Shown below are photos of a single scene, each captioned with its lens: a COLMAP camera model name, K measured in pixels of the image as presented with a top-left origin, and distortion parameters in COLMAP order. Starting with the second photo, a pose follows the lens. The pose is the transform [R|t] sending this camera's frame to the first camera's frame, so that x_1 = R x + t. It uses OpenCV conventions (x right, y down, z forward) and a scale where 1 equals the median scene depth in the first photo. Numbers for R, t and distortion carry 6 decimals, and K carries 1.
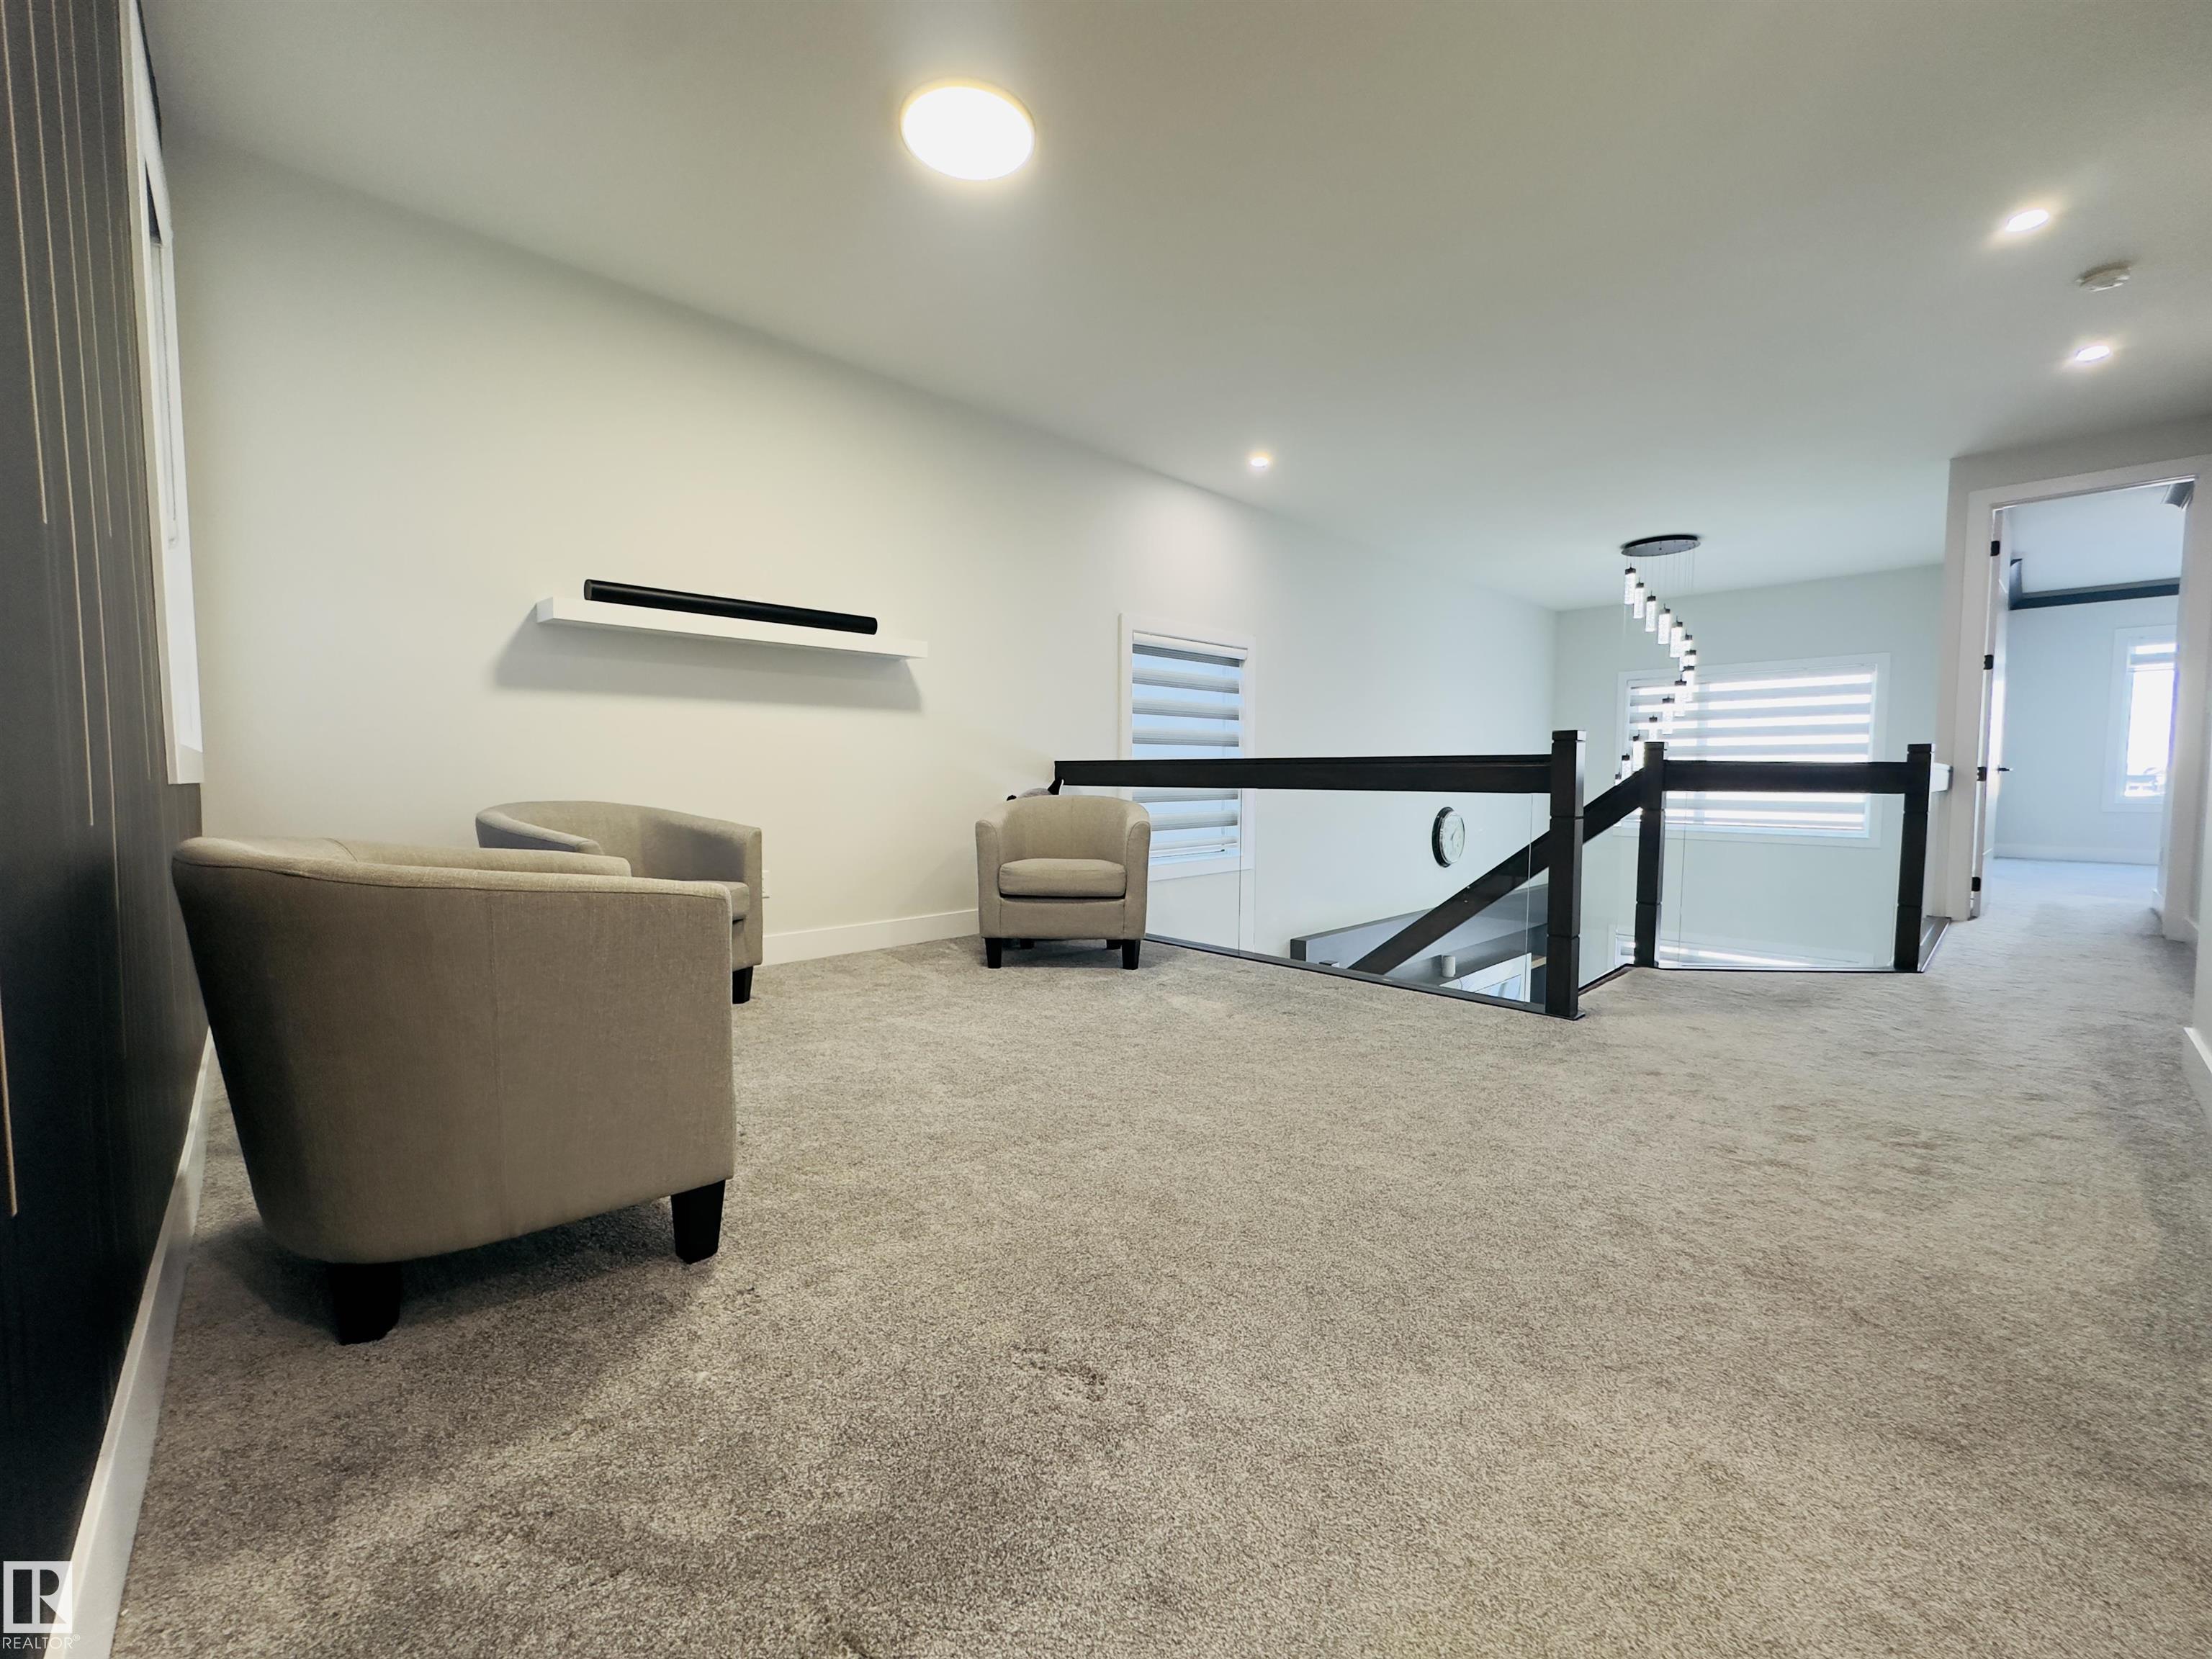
lens RADIAL K [[886.4, 0, 1106.6], [0, 886.4, 832.2], [0, 0, 1]] dist [-0.002406, -0.000405]
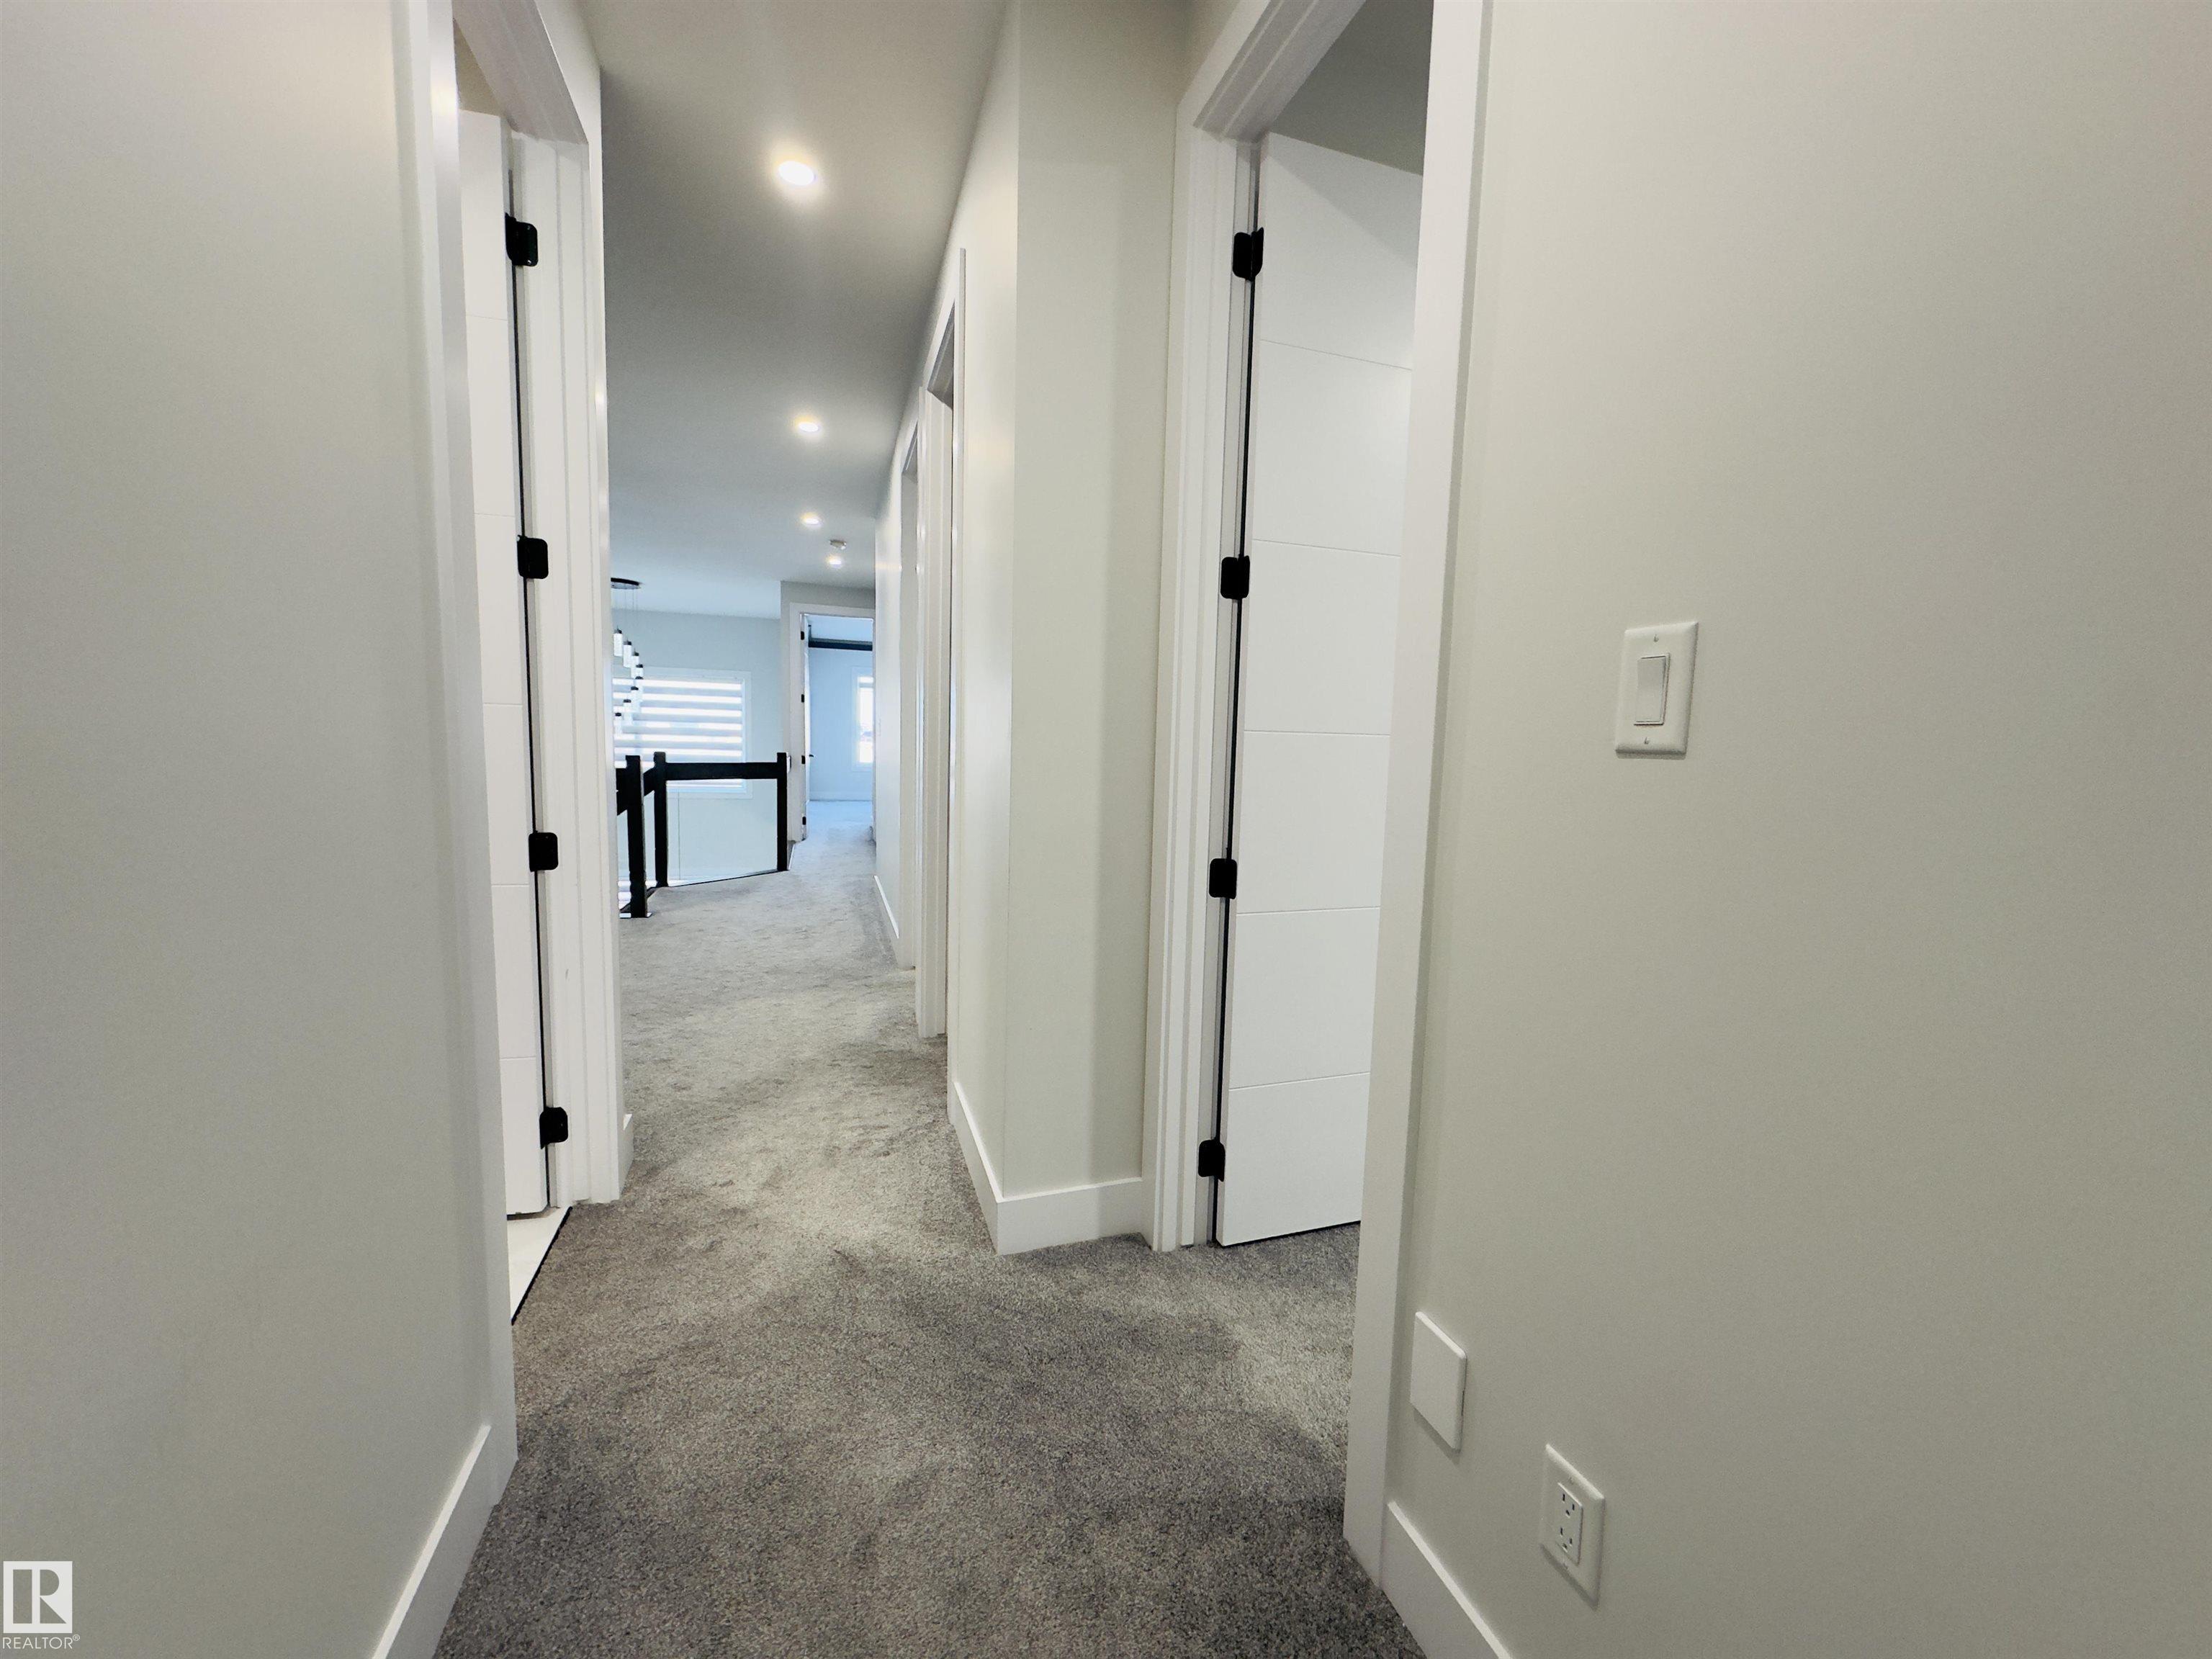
lens RADIAL K [[886.4, 0, 1106.6], [0, 886.4, 832.2], [0, 0, 1]] dist [-0.002406, -0.000405]
pose [[0.435090, -0.084040, 0.896456, -0.528426], [0.027664, 0.996412, 0.079984, -0.062231], [-0.899962, -0.010000, 0.435854, -0.492006]]
